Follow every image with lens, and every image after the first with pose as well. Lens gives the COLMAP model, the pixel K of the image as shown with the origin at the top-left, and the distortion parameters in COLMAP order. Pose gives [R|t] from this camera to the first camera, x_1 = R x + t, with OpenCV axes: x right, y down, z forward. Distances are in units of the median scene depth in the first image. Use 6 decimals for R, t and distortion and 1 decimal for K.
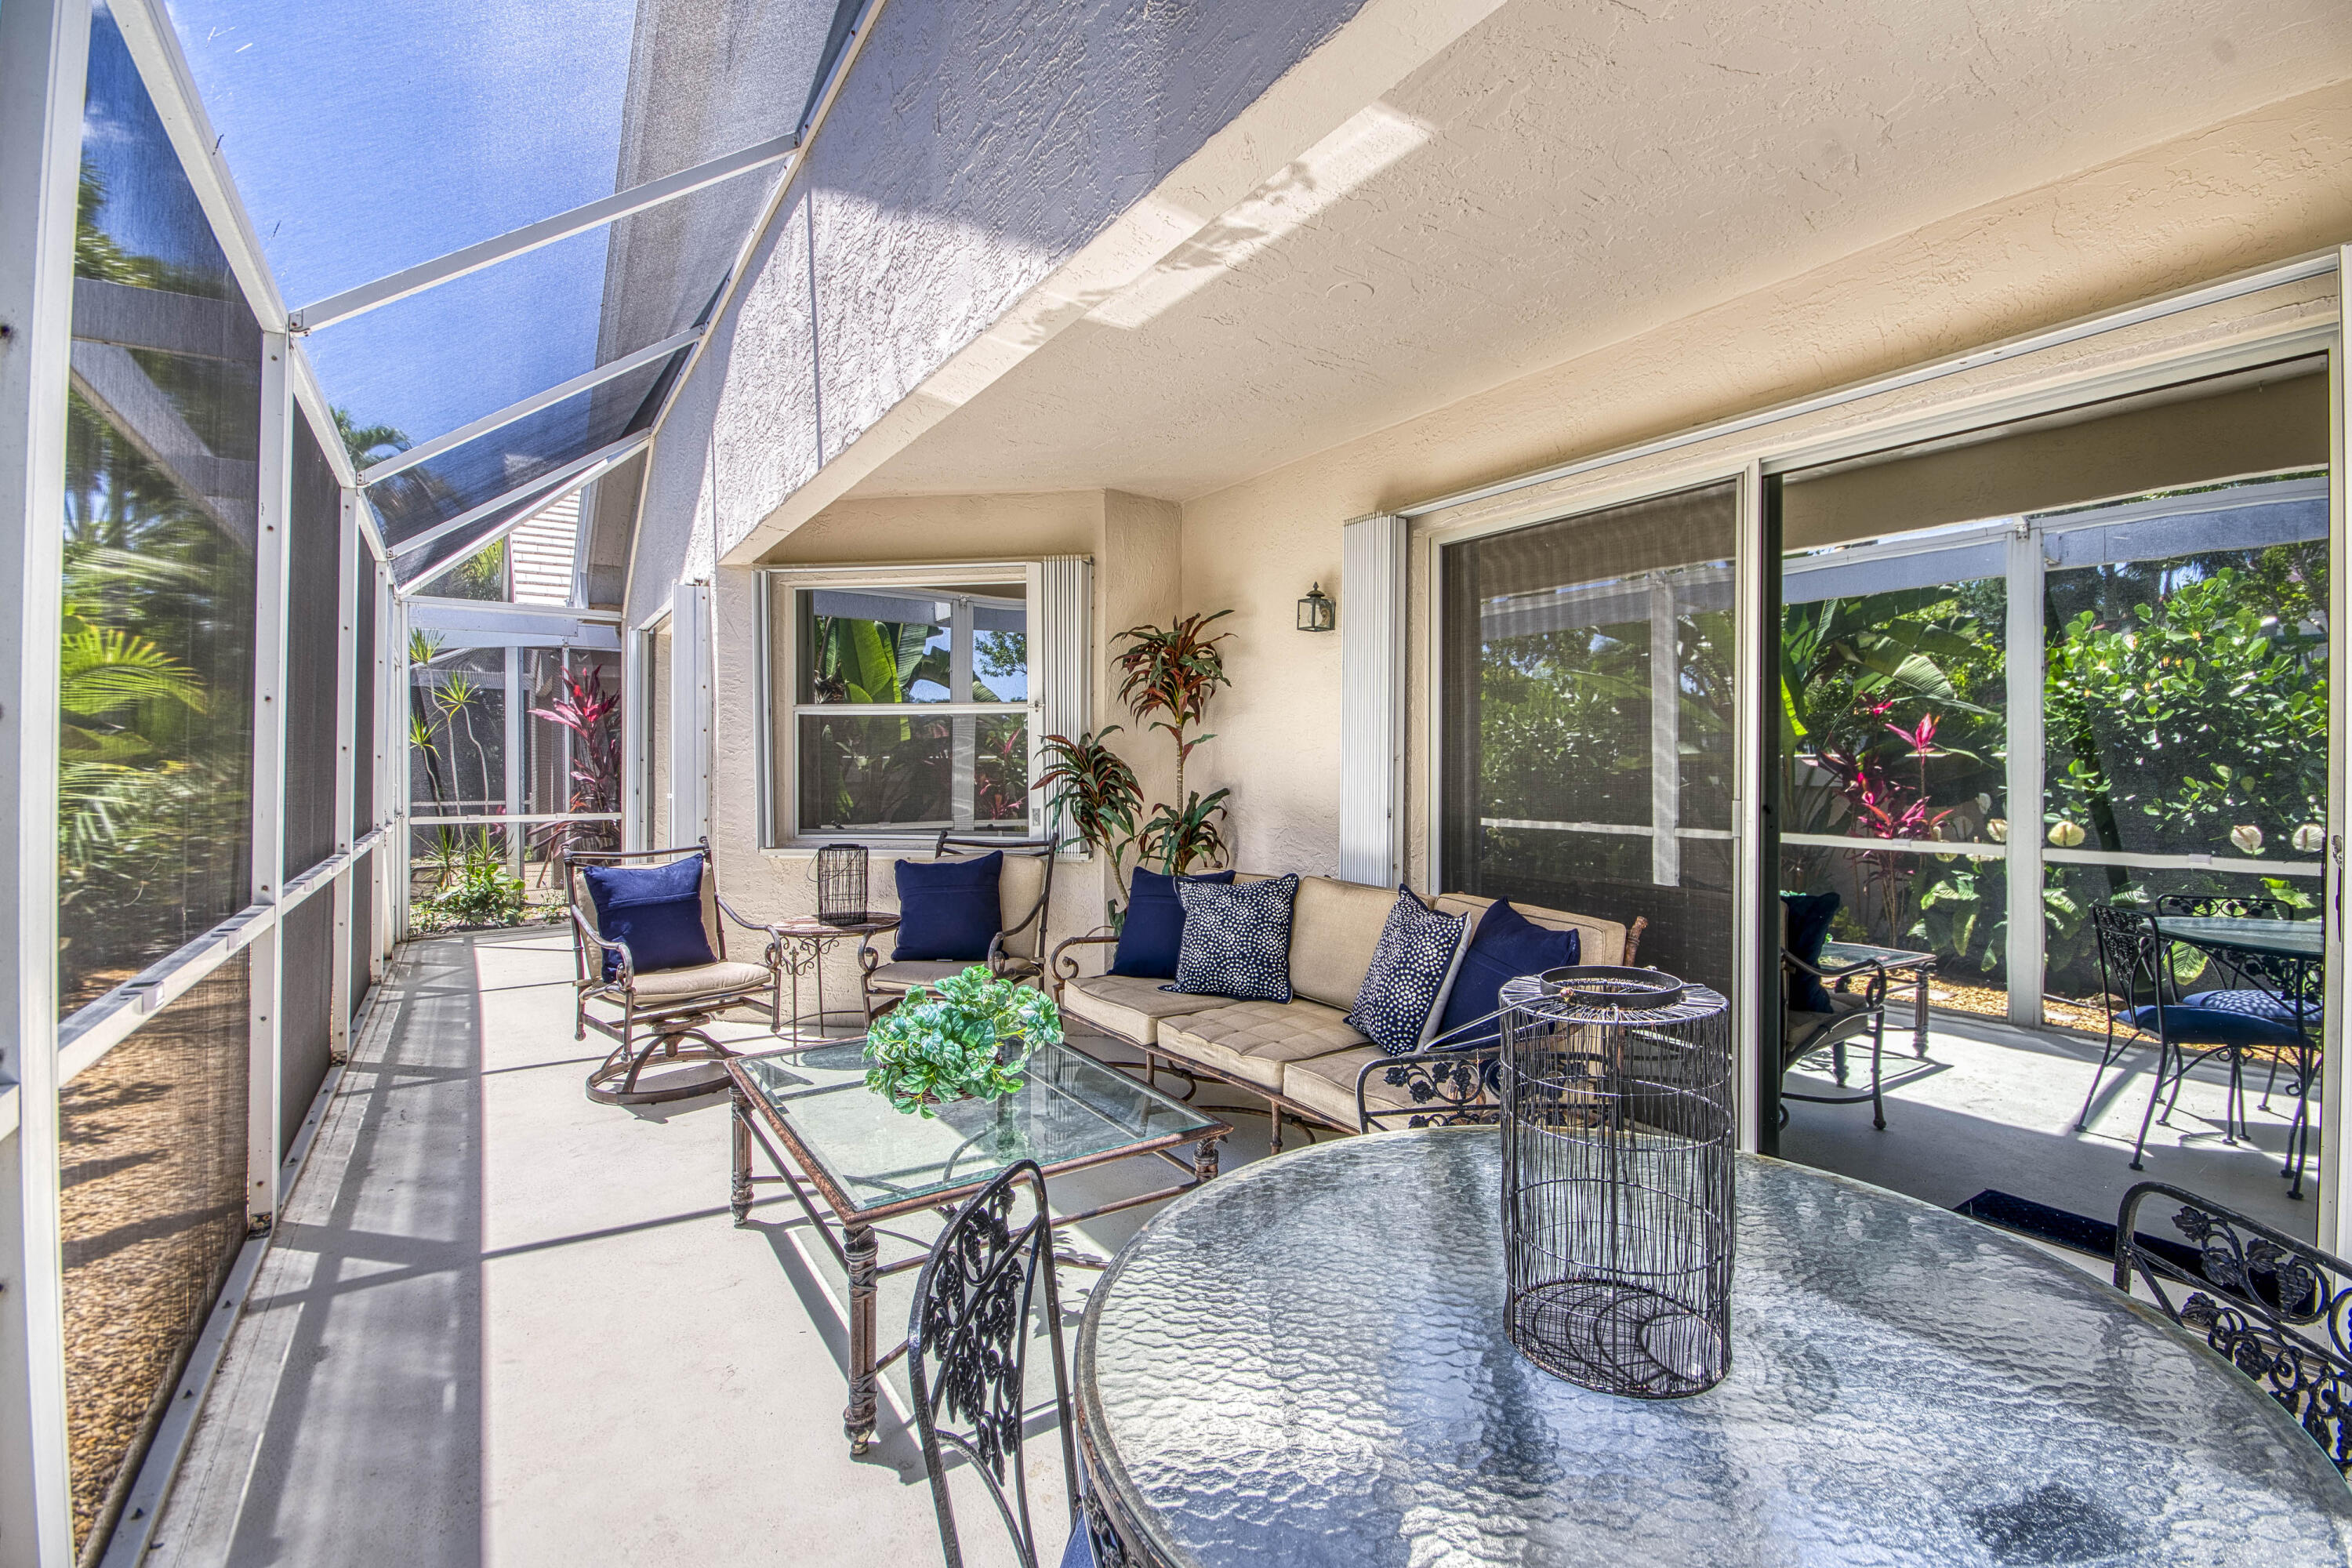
lens RADIAL K [[1046.0, 0, 1239.0], [0, 1046.0, 777.7], [0, 0, 1]] dist [0.000595, -0.000482]
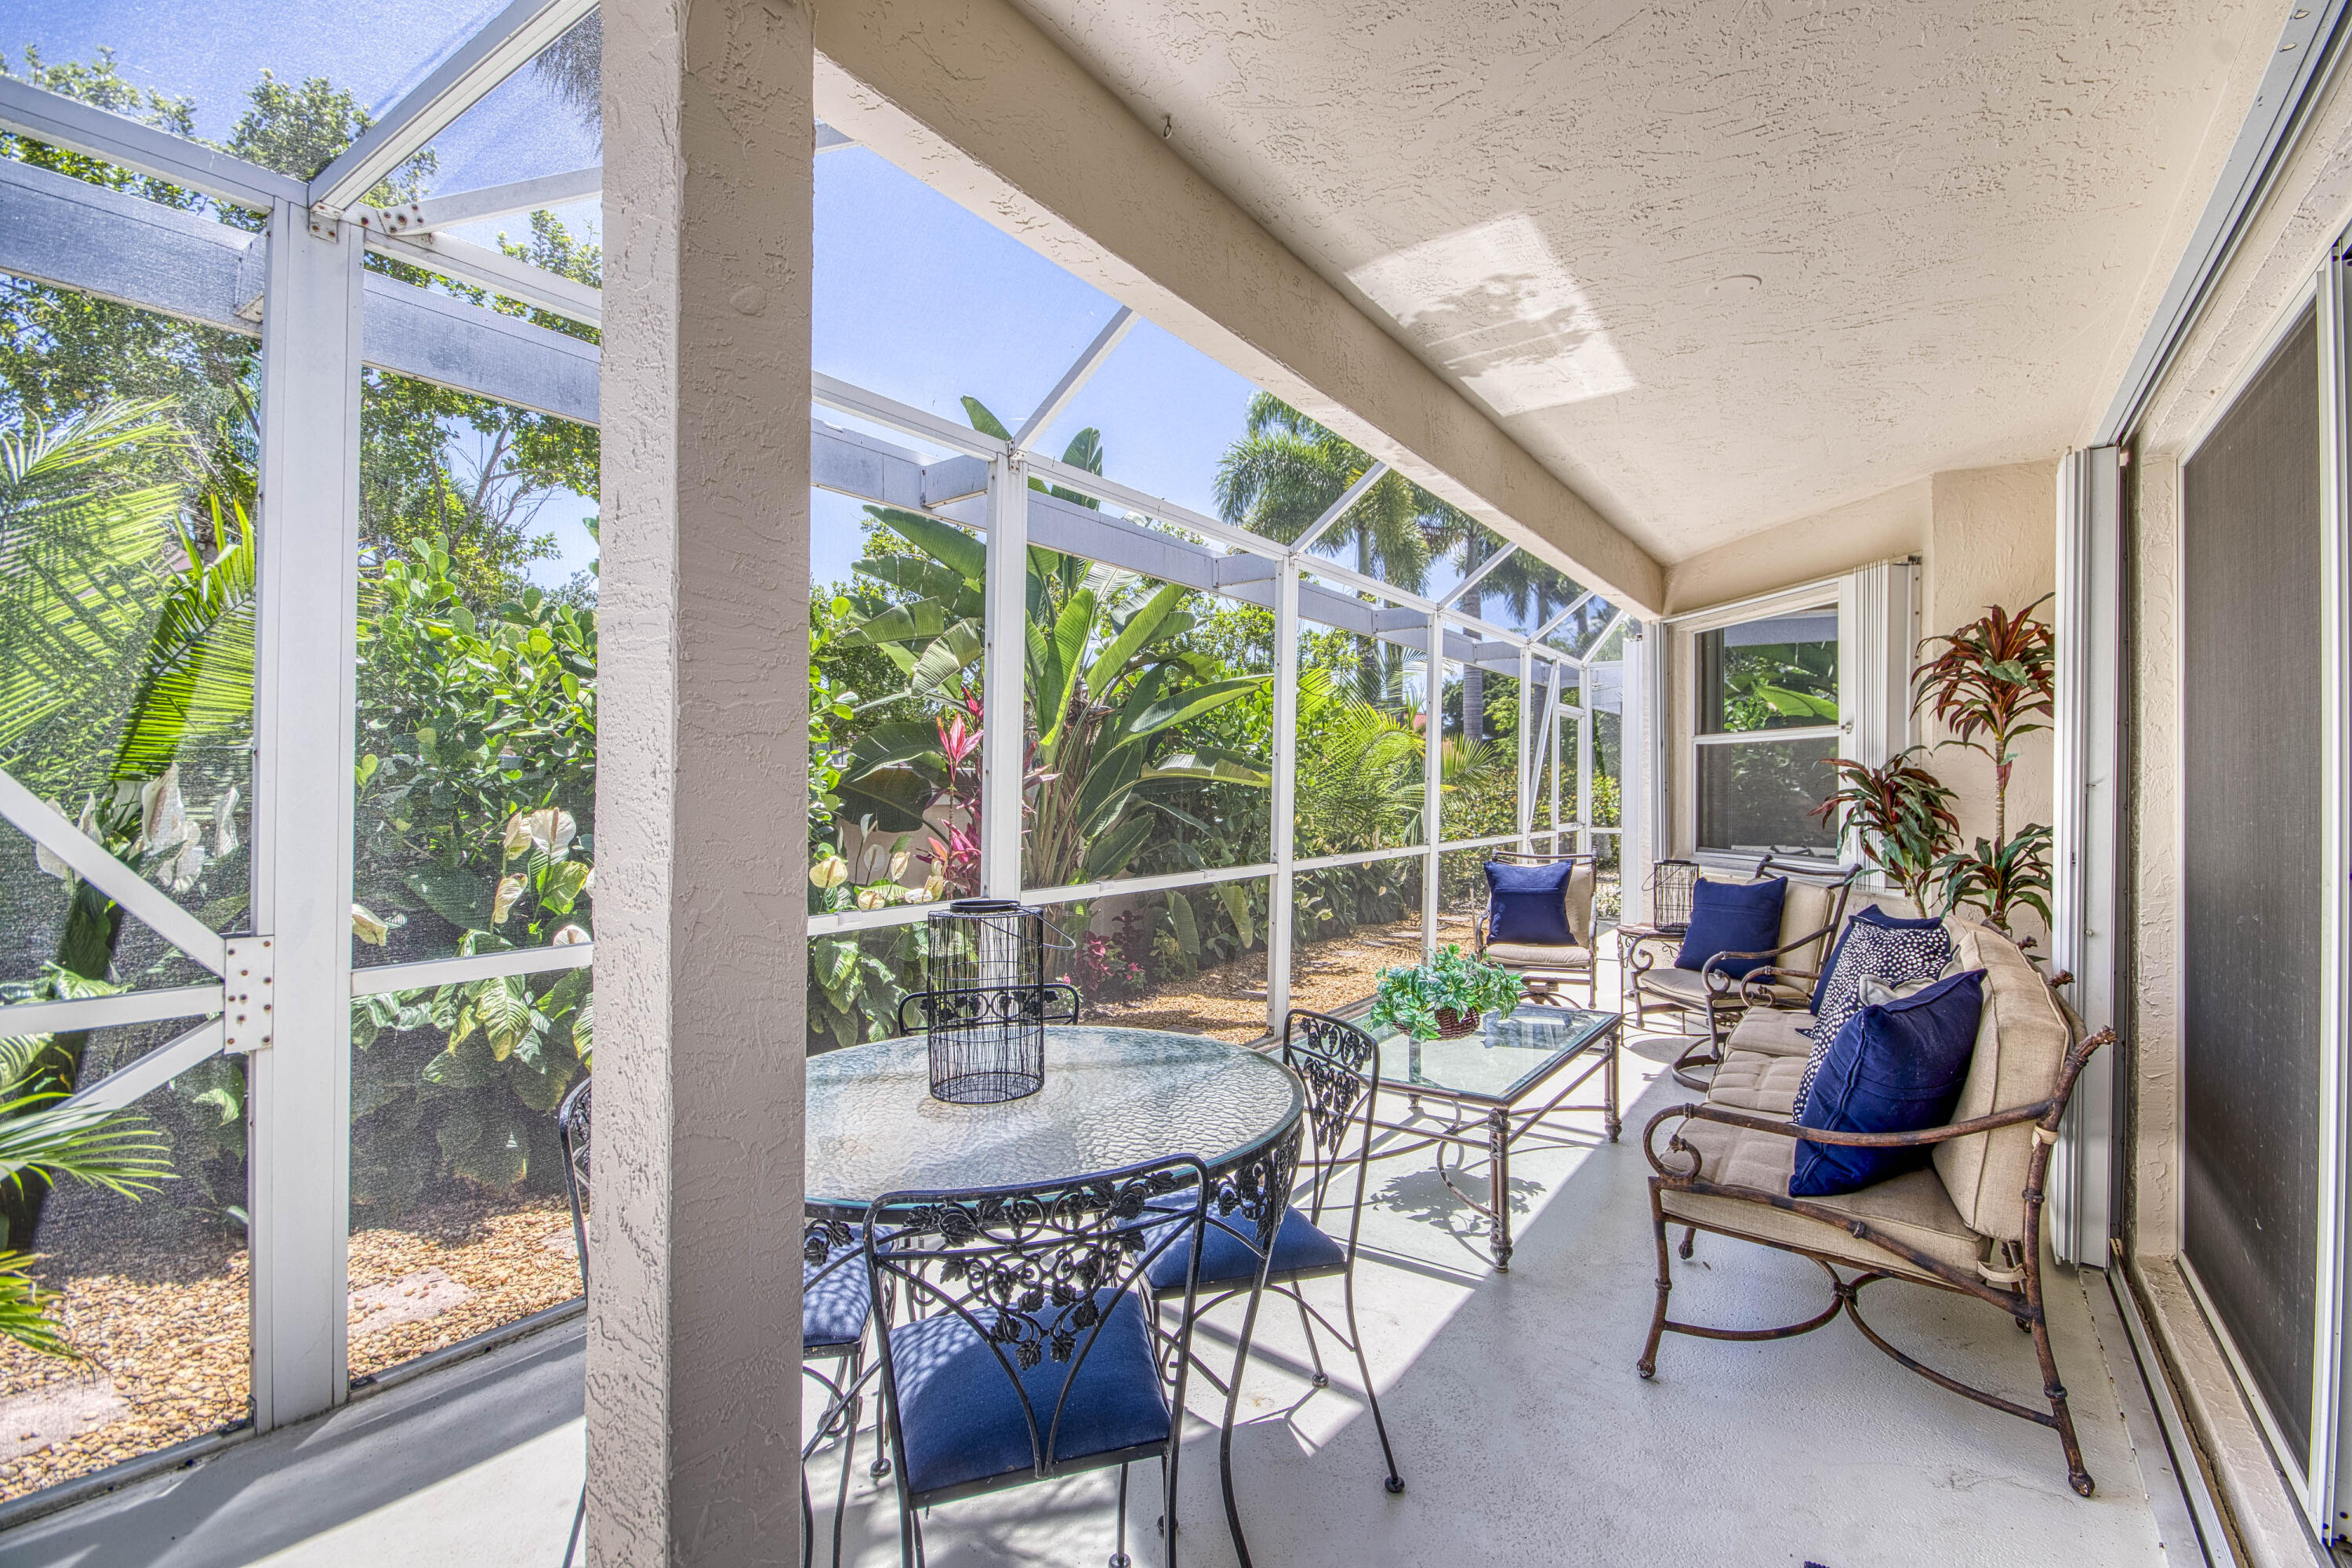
lens RADIAL K [[1046.0, 0, 1239.0], [0, 1046.0, 777.7], [0, 0, 1]] dist [0.000595, -0.000482]
pose [[0.349842, -0.009537, -0.936760, 0.497216], [-0.008574, 0.999874, -0.013382, -0.006282], [0.936769, 0.012714, 0.349716, 0.161368]]
